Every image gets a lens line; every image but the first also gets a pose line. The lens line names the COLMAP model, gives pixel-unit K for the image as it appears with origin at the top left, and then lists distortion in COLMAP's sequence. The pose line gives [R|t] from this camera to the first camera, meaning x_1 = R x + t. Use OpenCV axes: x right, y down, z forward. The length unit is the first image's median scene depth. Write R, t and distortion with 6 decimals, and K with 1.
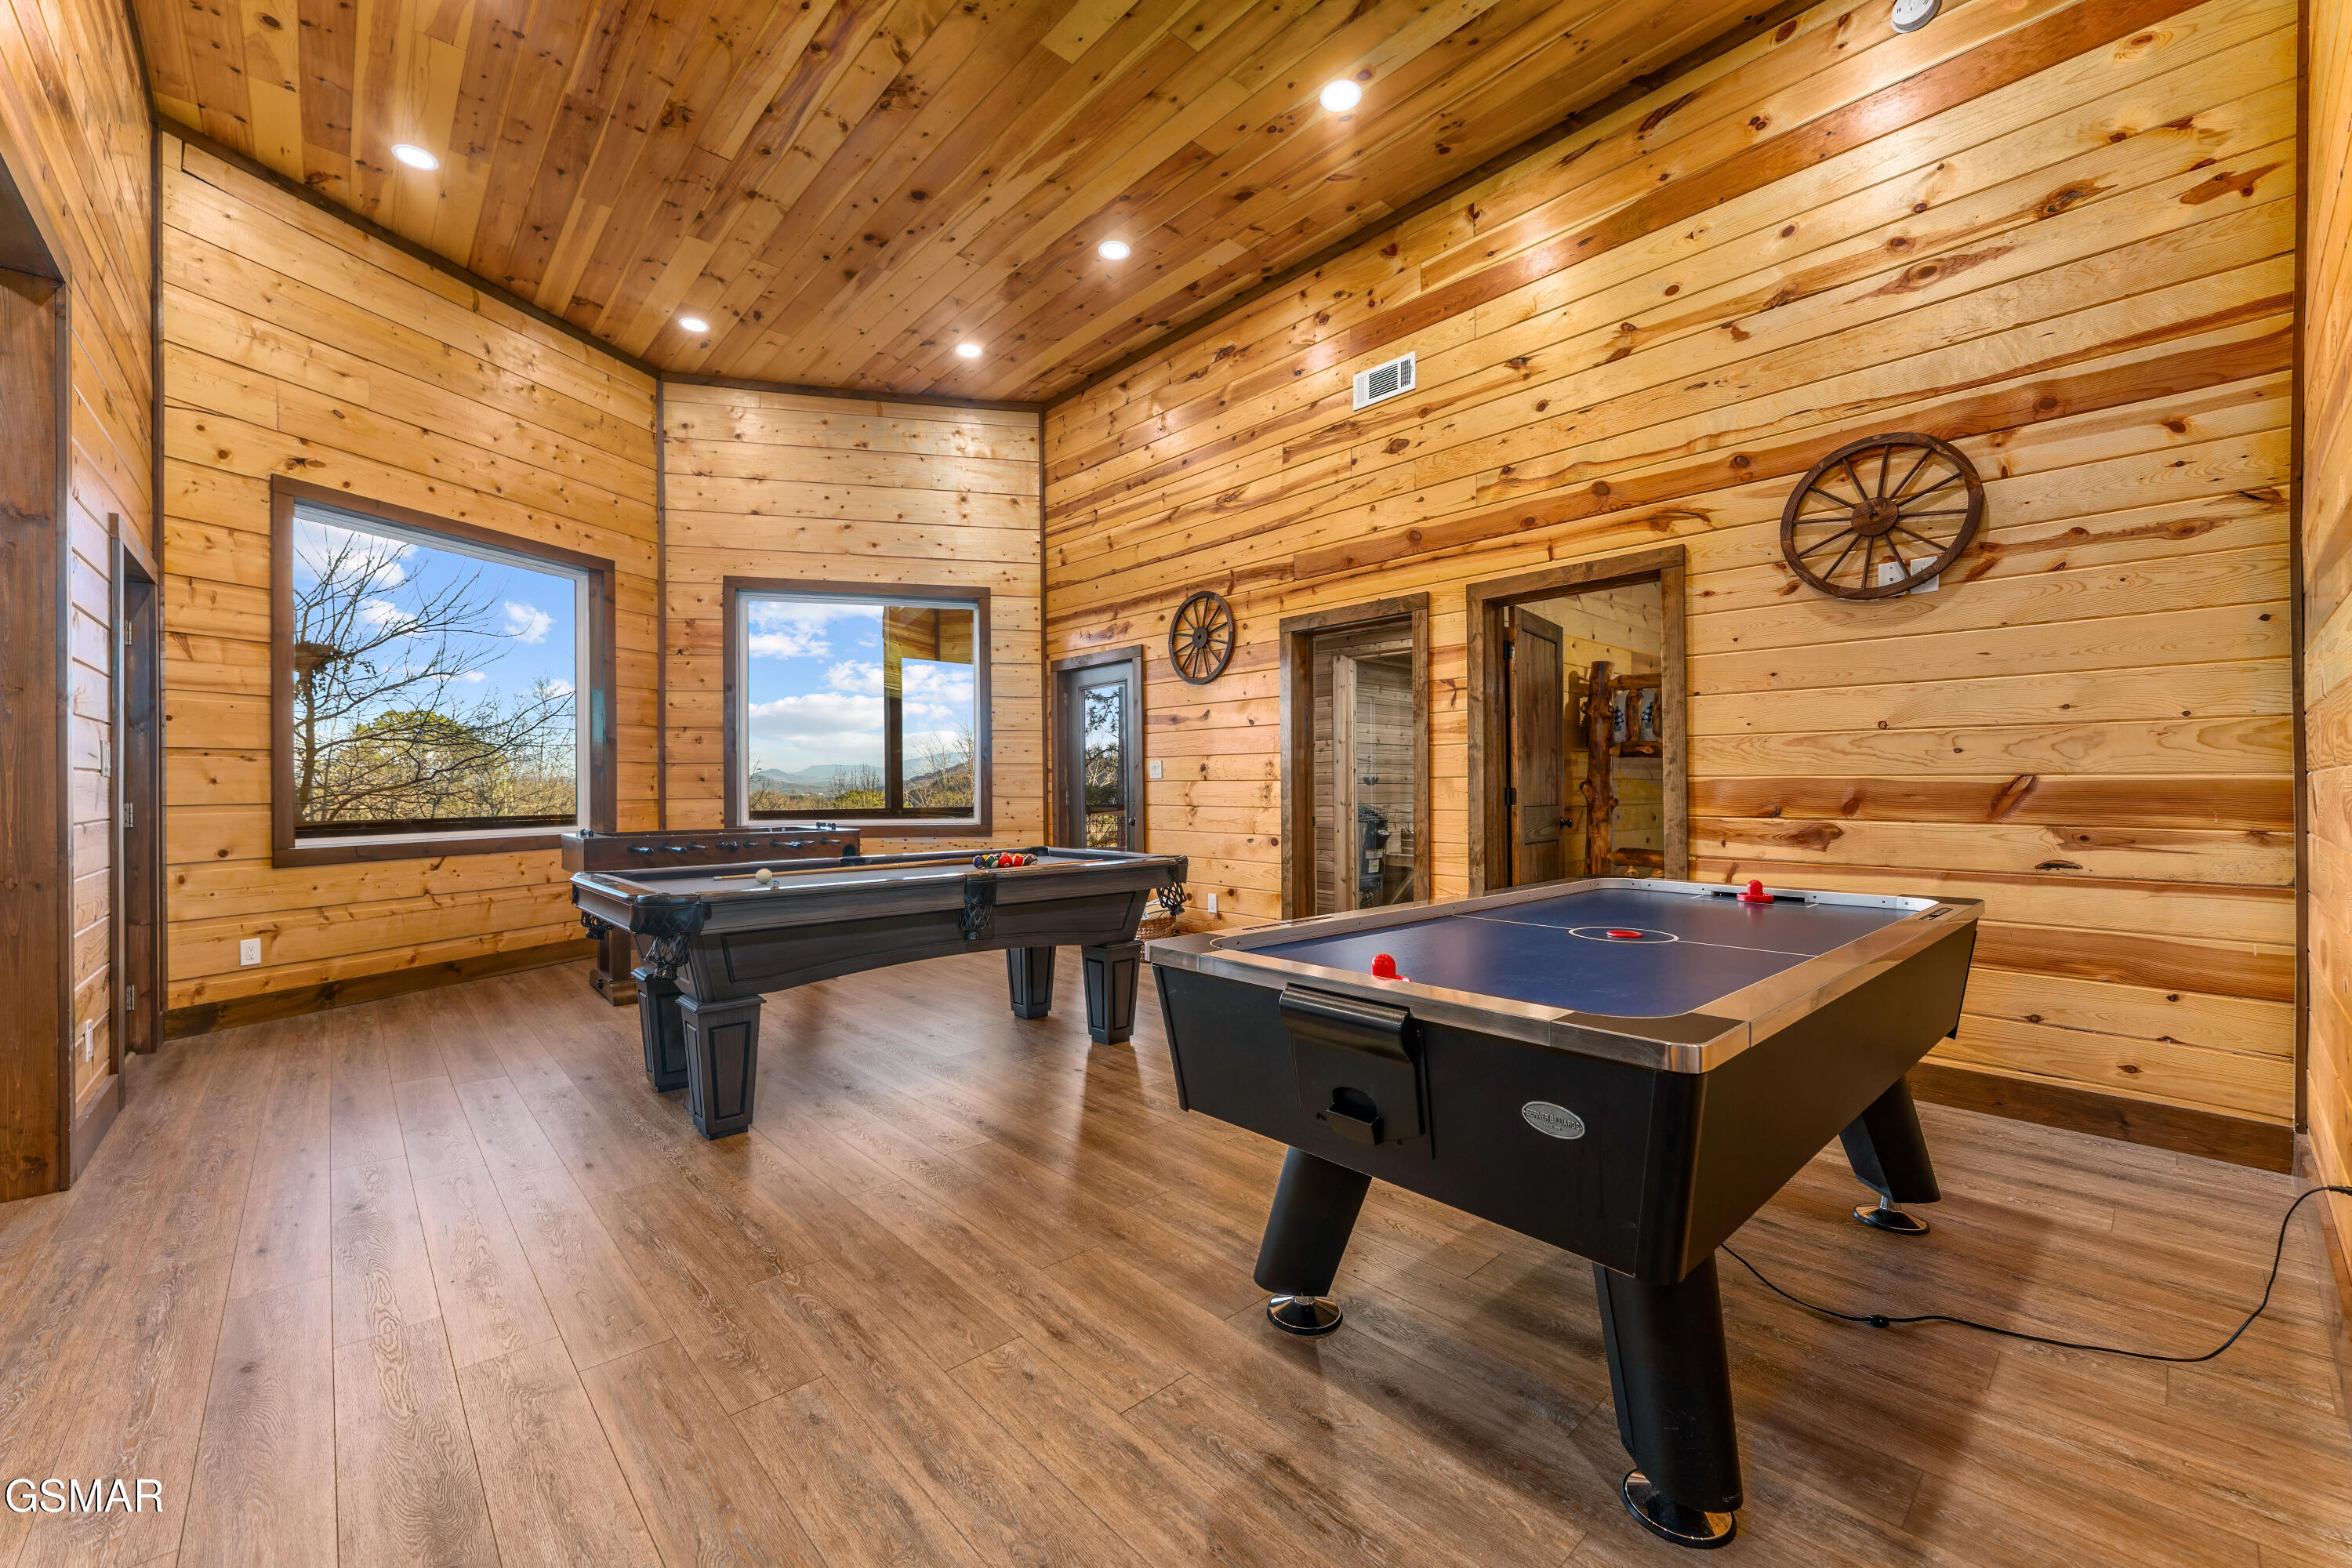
lens RADIAL K [[940.5, 0, 1168.8], [0, 940.5, 790.3], [0, 0, 1]] dist [-0.001712, -0.000160]
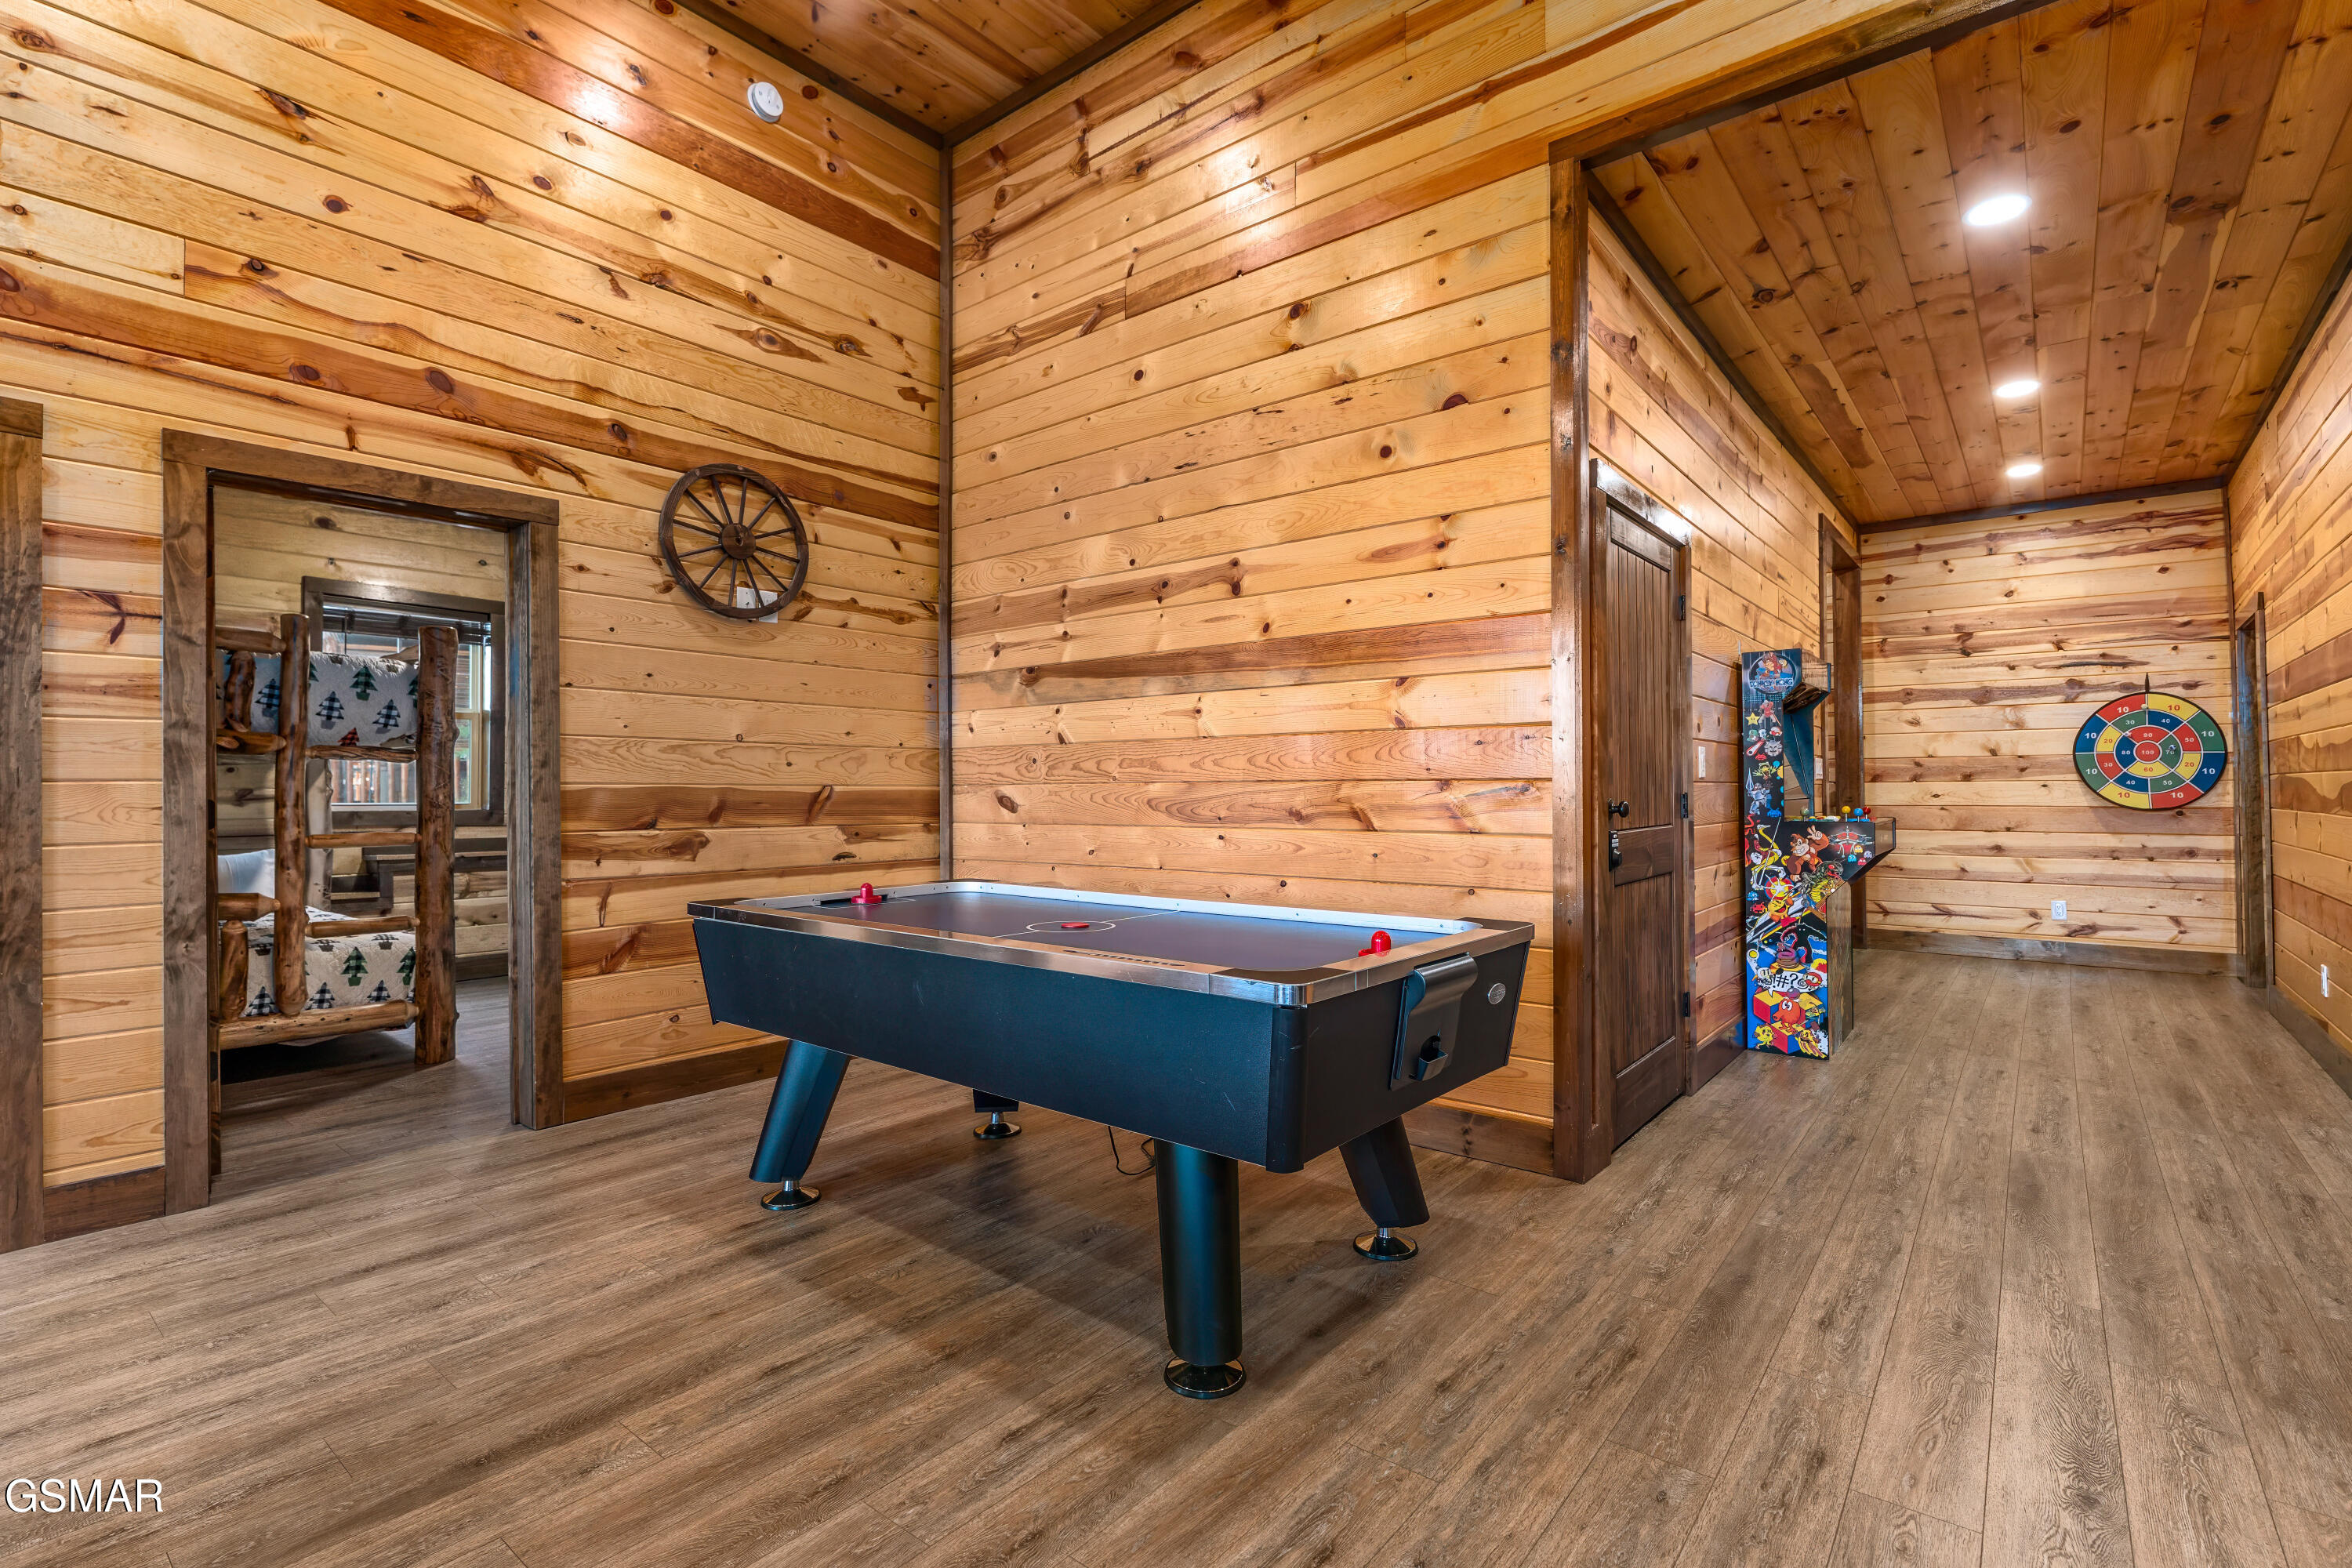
lens RADIAL K [[1066.3, 0, 1185.4], [0, 1066.3, 773.3], [0, 0, 1]] dist [0.005122, -0.000680]
pose [[-0.149875, 0.018899, 0.988524, -0.403463], [0.007657, 0.999809, -0.017954, -0.002698], [-0.988675, 0.004878, -0.149991, 0.535101]]
